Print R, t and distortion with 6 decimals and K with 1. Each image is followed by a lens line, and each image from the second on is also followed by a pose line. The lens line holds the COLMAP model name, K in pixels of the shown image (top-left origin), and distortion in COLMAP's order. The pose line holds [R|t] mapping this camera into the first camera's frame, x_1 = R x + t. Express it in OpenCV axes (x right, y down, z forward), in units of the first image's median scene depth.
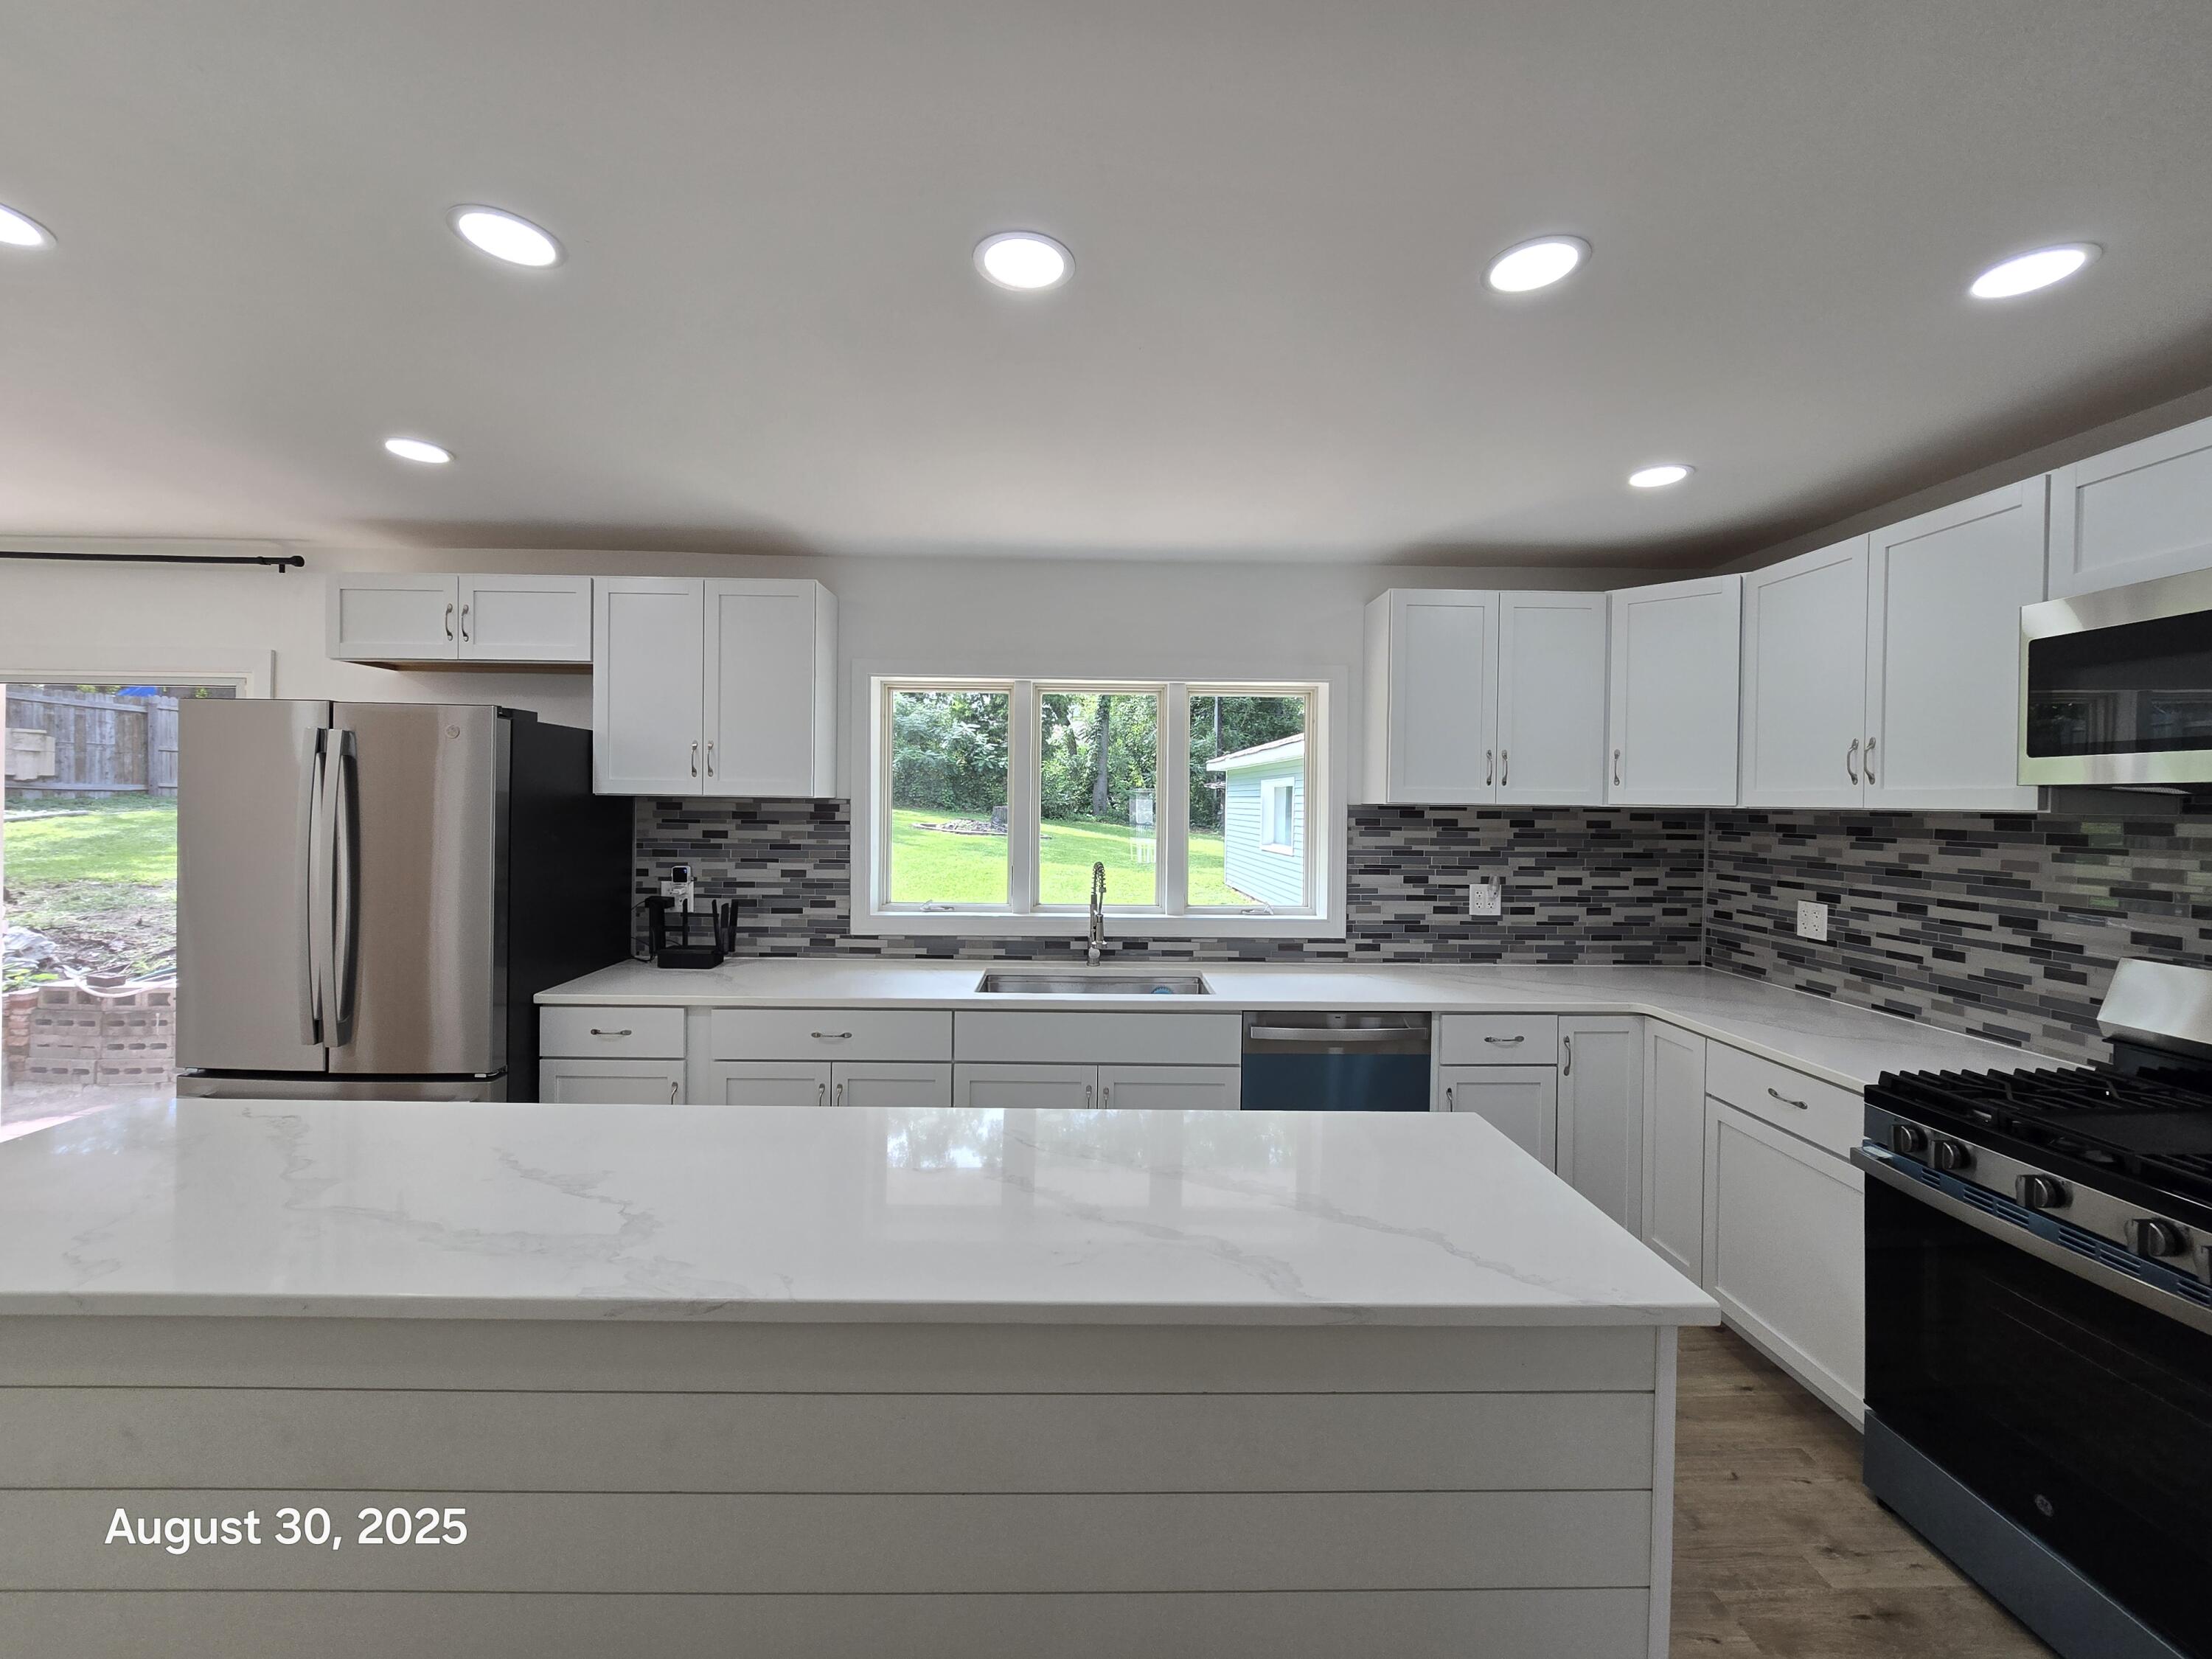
lens RADIAL K [[907.9, 0, 1102.2], [0, 907.9, 809.2], [0, 0, 1]] dist [-0.006465, 0.000014]
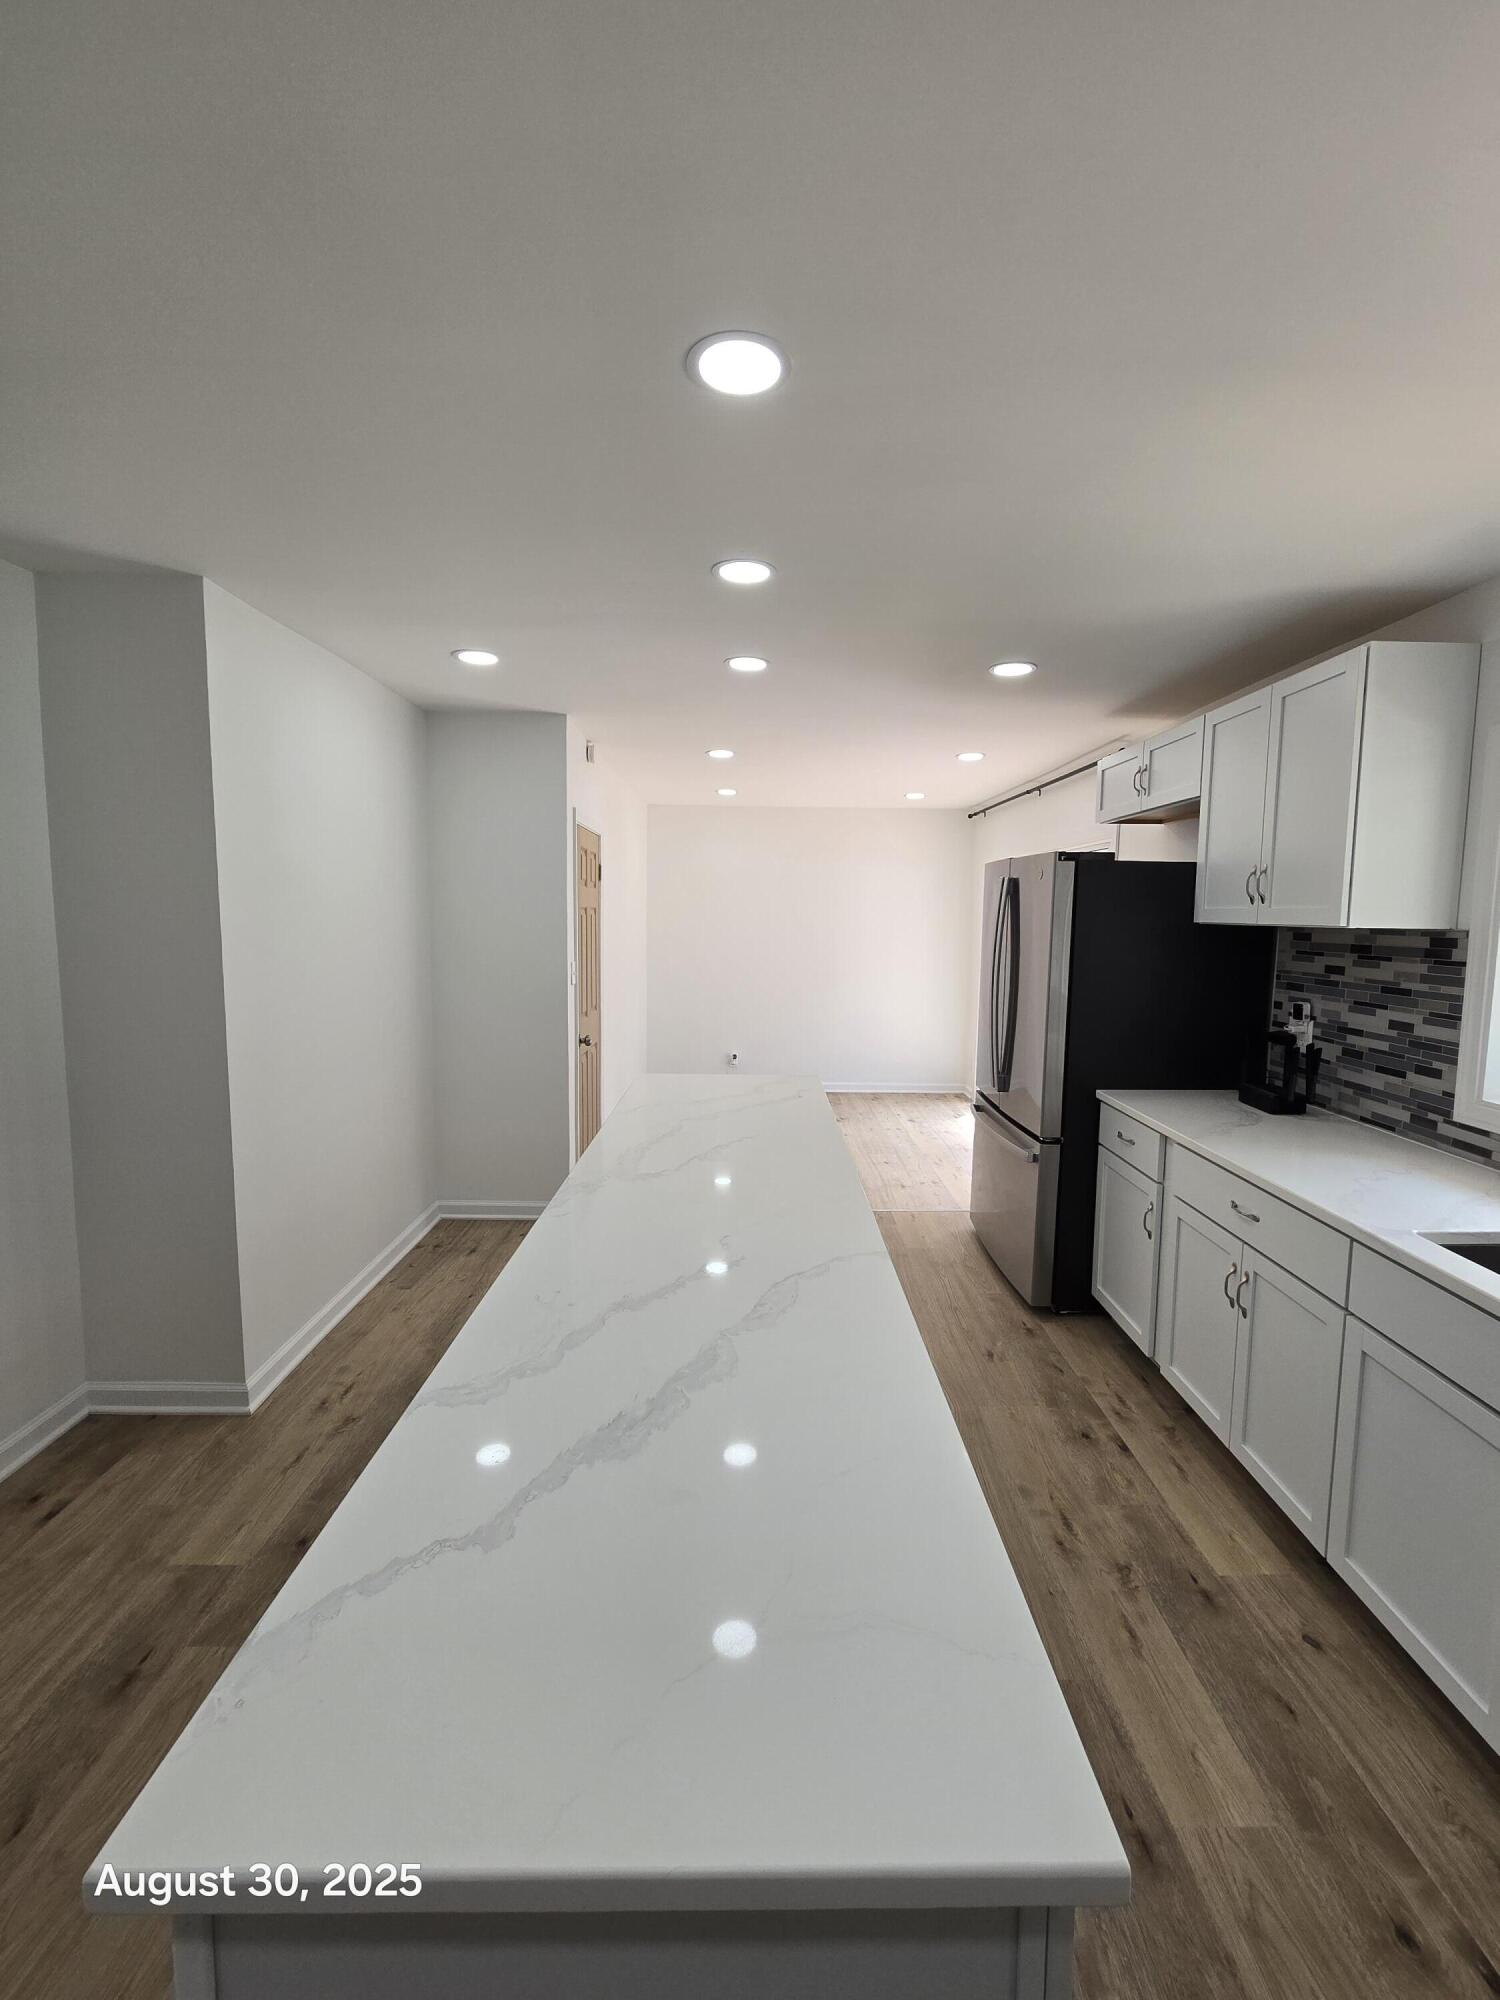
lens RADIAL K [[820.9, 0, 757.0], [0, 820.9, 990.4], [0, 0, 1]] dist [-0.006465, 0.000014]
pose [[-0.013556, 0.081980, -0.996542, 0.375596], [-0.022590, 0.996354, 0.082272, -0.005144], [0.999653, 0.023627, -0.011655, 0.469314]]
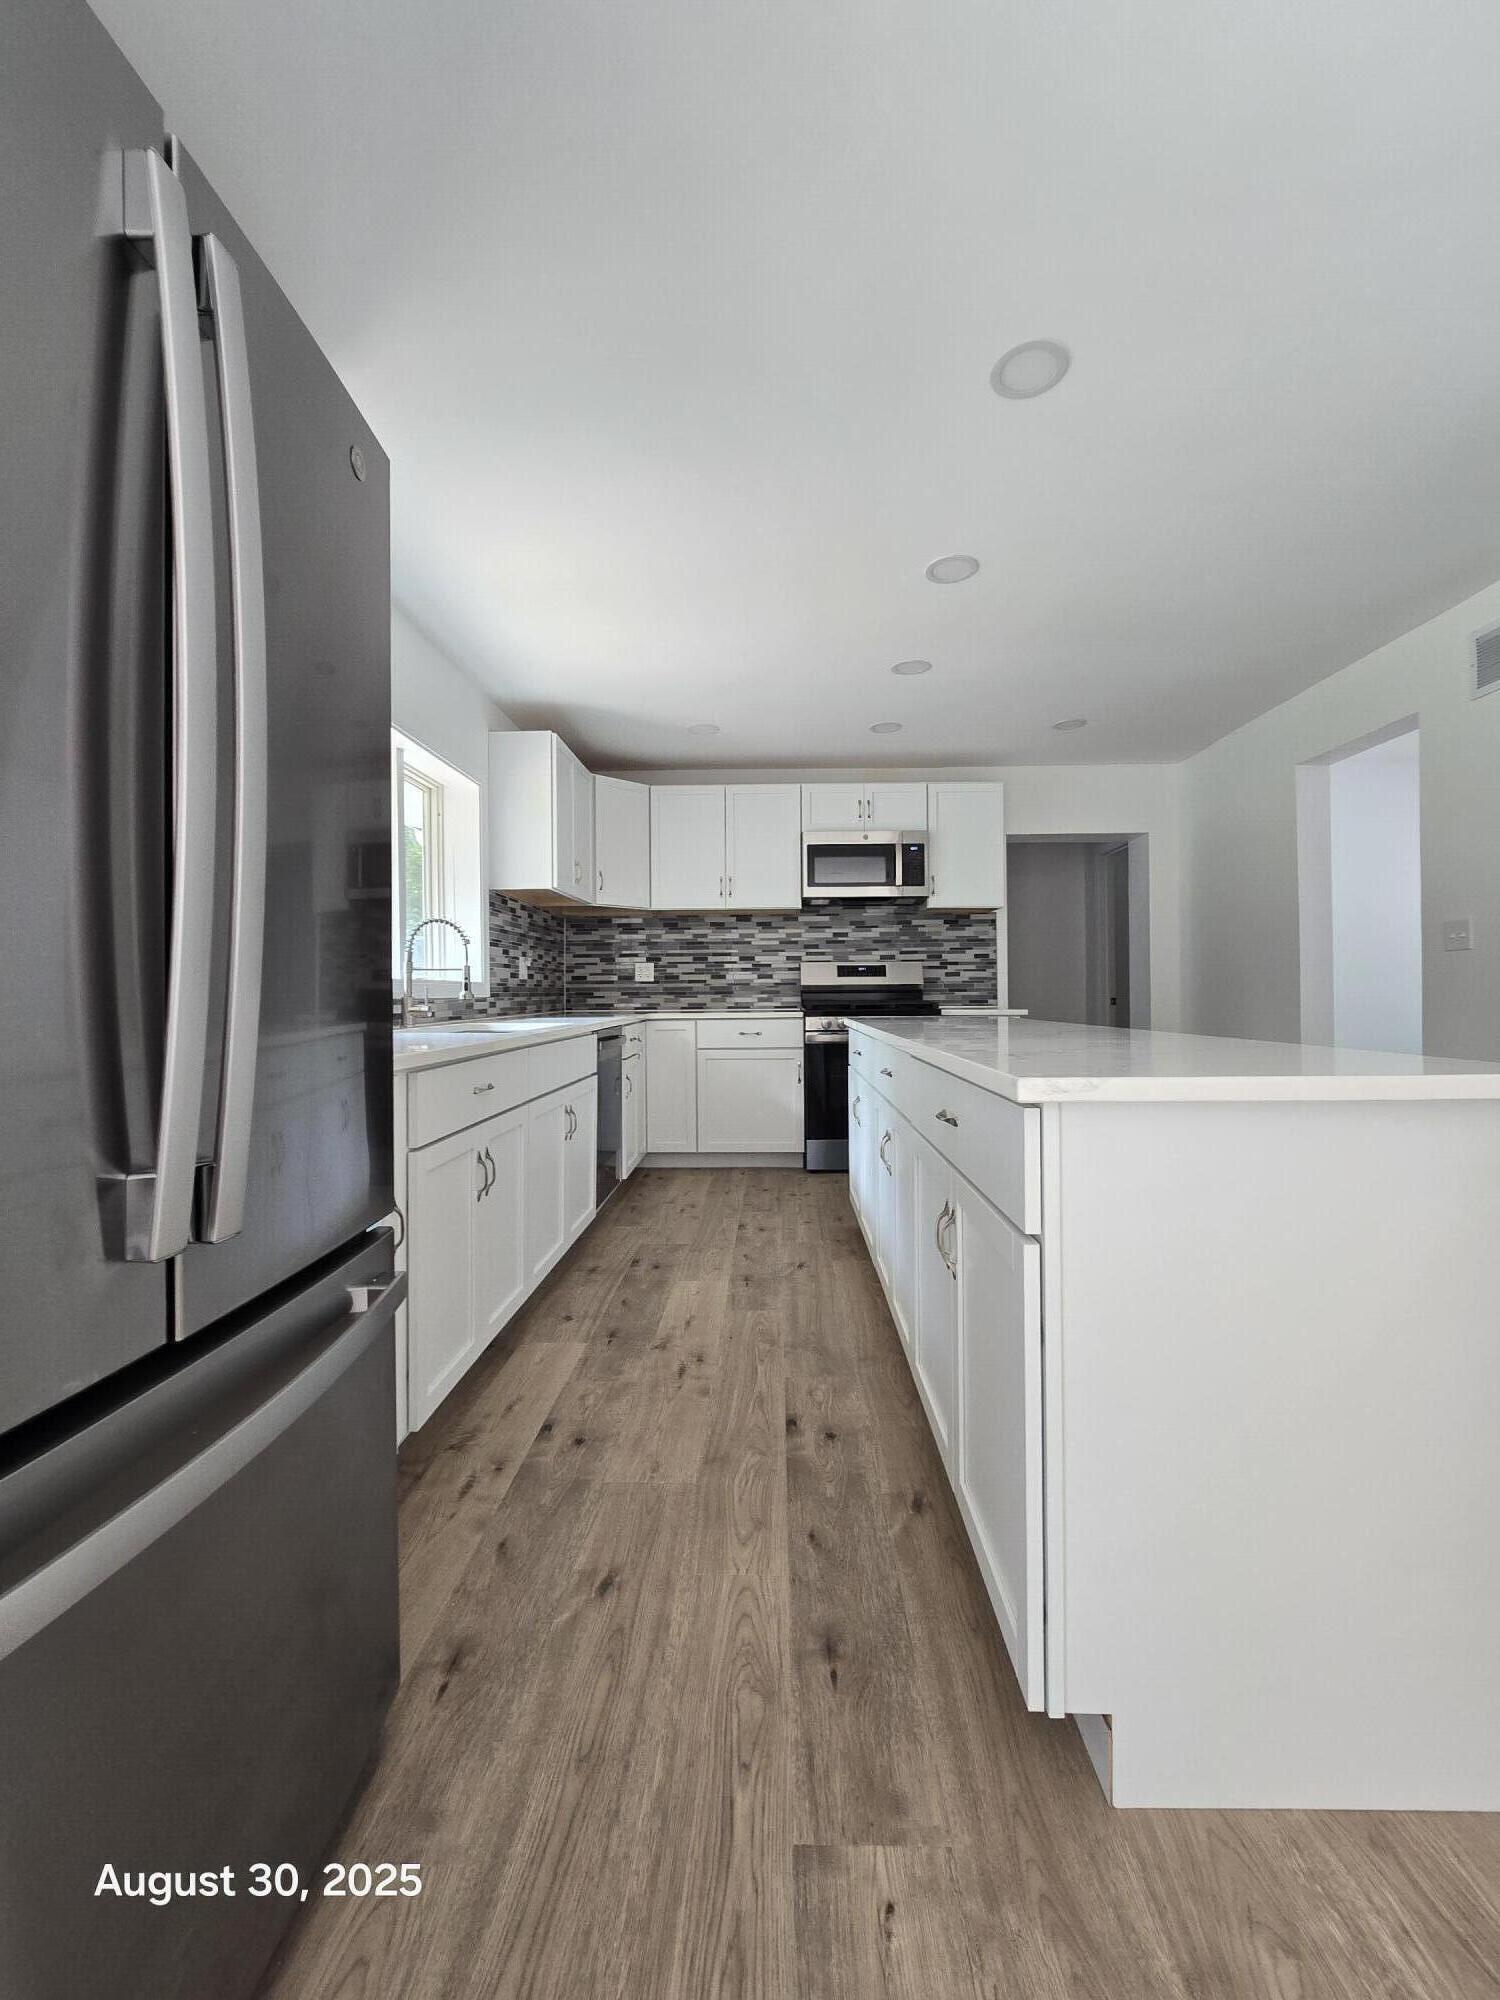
lens RADIAL K [[820.9, 0, 747.9], [0, 820.9, 997.4], [0, 0, 1]] dist [-0.006465, 0.000014]
pose [[0.058088, -0.018652, 0.998137, -0.860329], [0.017711, 0.999687, 0.017651, 0.135116], [-0.998154, 0.016652, 0.058401, 0.611219]]
